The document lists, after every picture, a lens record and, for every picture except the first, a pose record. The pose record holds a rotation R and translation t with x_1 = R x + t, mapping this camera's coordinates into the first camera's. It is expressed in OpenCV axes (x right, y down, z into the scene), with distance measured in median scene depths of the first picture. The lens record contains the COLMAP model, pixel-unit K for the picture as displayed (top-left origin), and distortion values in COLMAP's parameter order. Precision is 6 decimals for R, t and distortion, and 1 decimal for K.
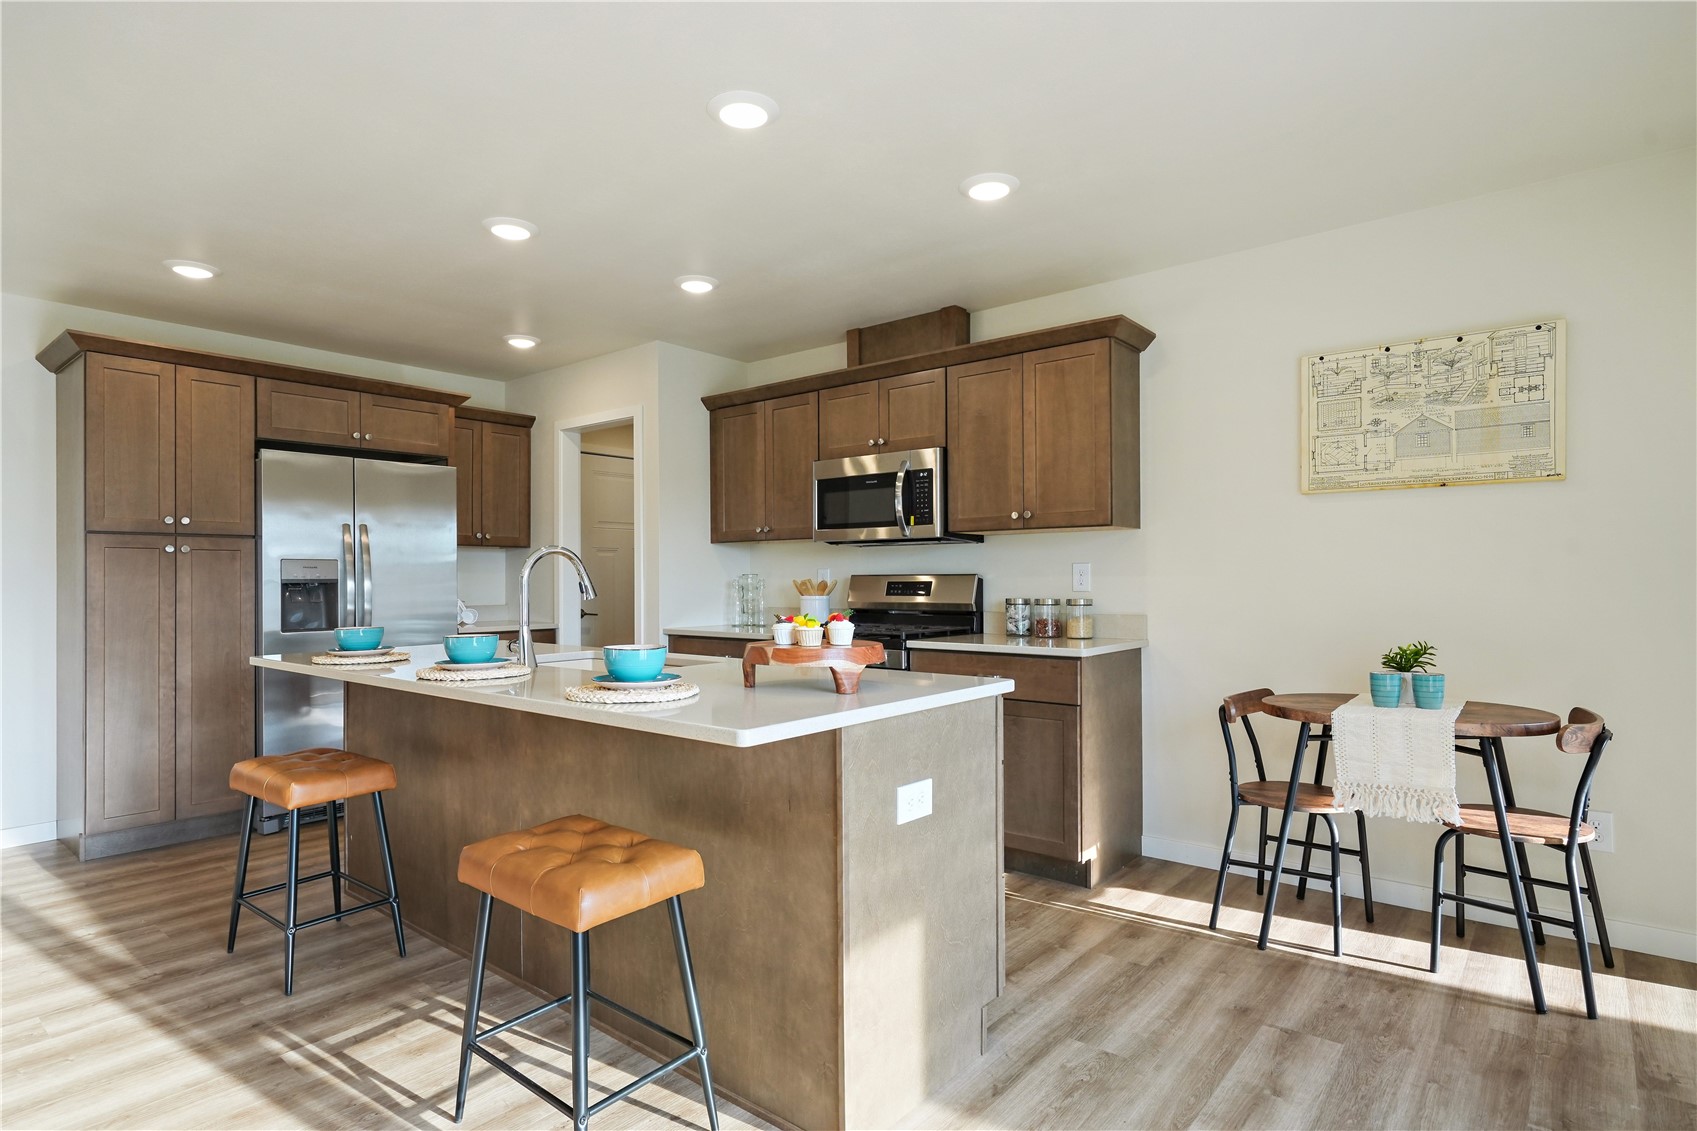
lens RADIAL K [[919.5, 0, 841.1], [0, 919.5, 572.5], [0, 0, 1]] dist [0.040444, 0.000618]
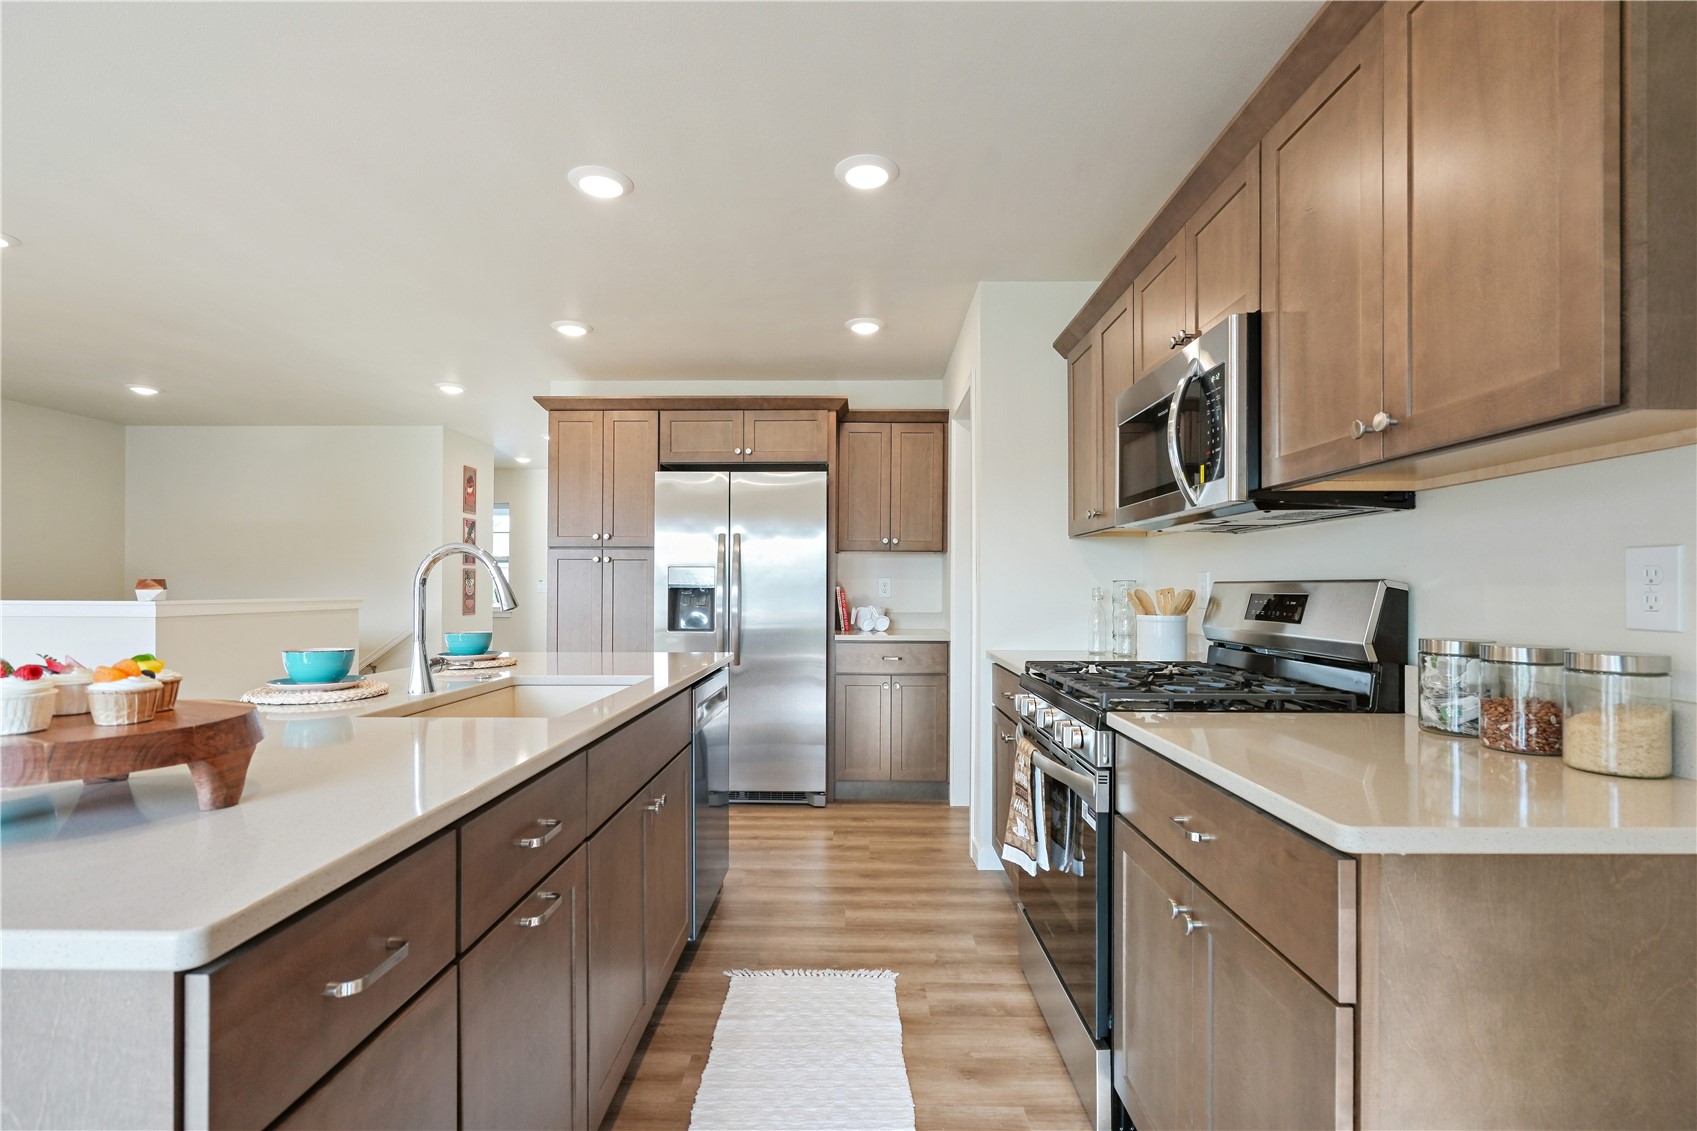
lens RADIAL K [[786.4, 0, 845.9], [0, 786.4, 588.2], [0, 0, 1]] dist [-0.001832, -0.000338]
pose [[0.641819, 0.006421, -0.766829, 0.272363], [0.002387, 0.999943, 0.010372, 0.001431], [0.766852, -0.008487, 0.641767, 0.551044]]
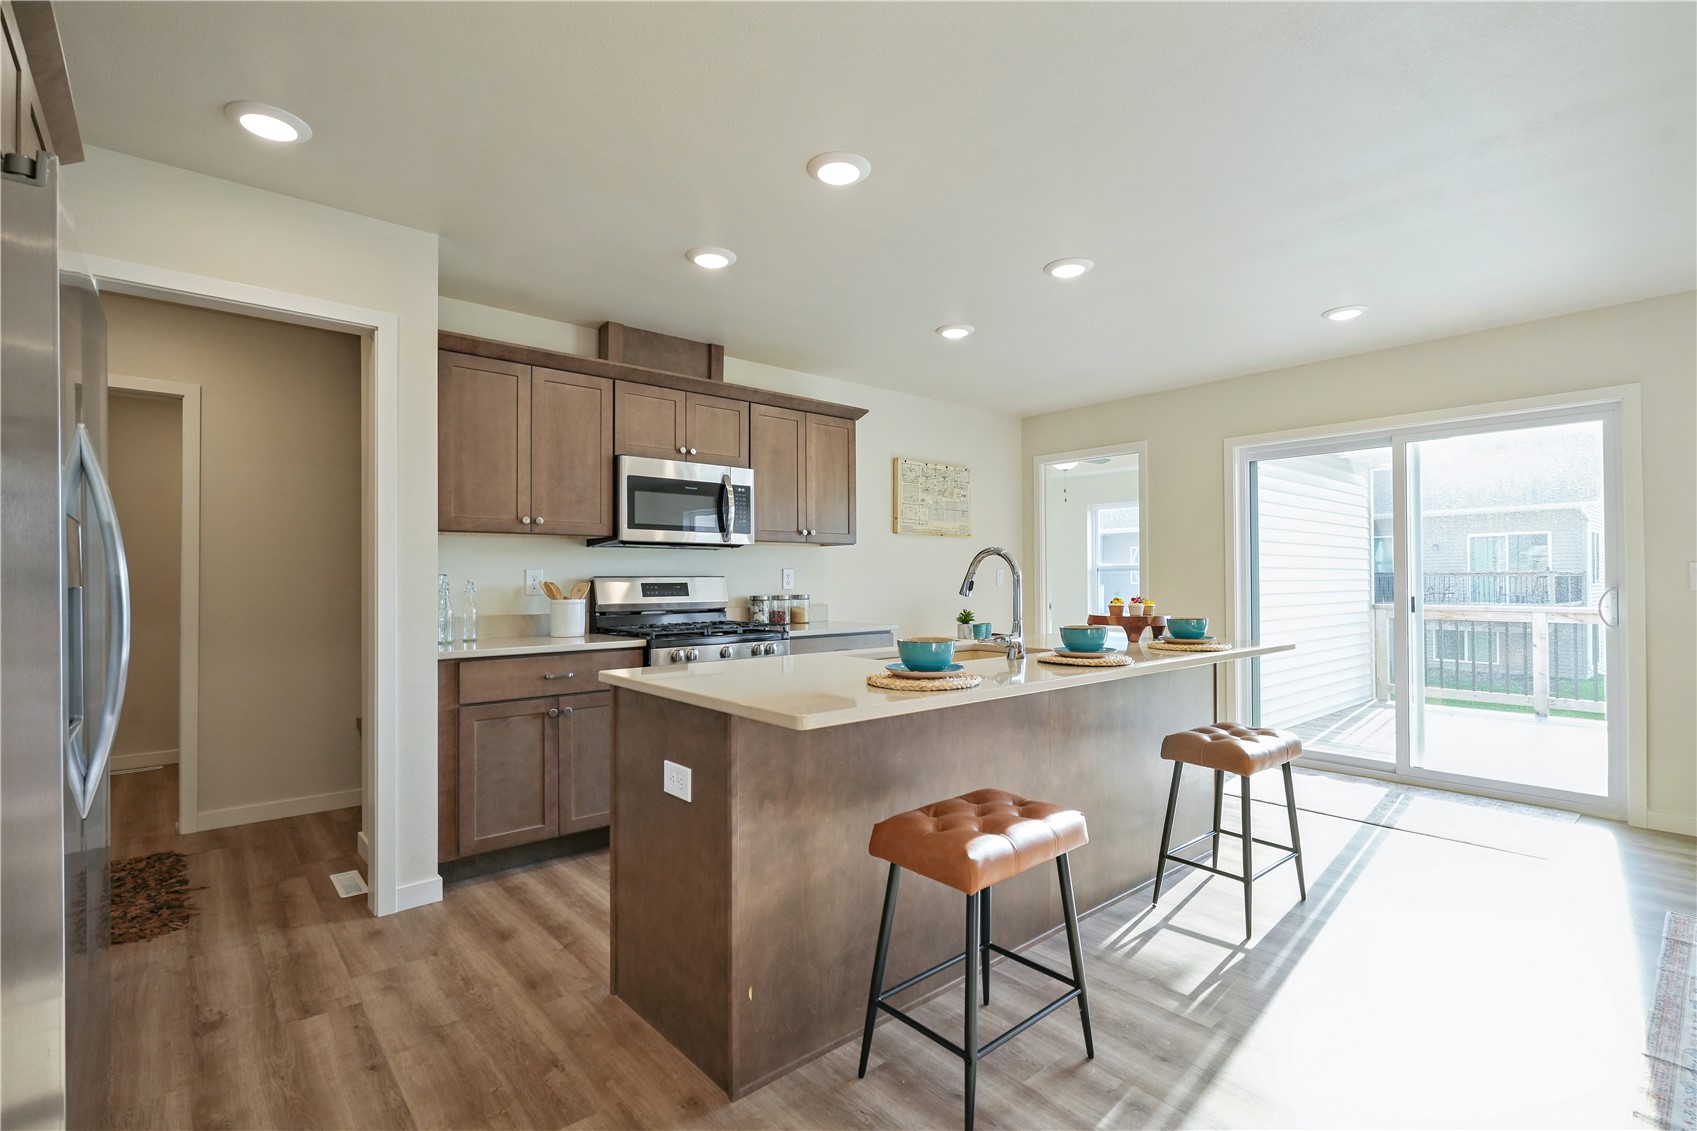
lens RADIAL K [[786.4, 0, 845.9], [0, 786.4, 588.2], [0, 0, 1]] dist [-0.001832, -0.000338]
pose [[0.153524, -0.008953, 0.988104, -0.834340], [-0.001679, 0.999955, 0.009321, 0.007287], [-0.988144, -0.003090, 0.153502, 0.690451]]
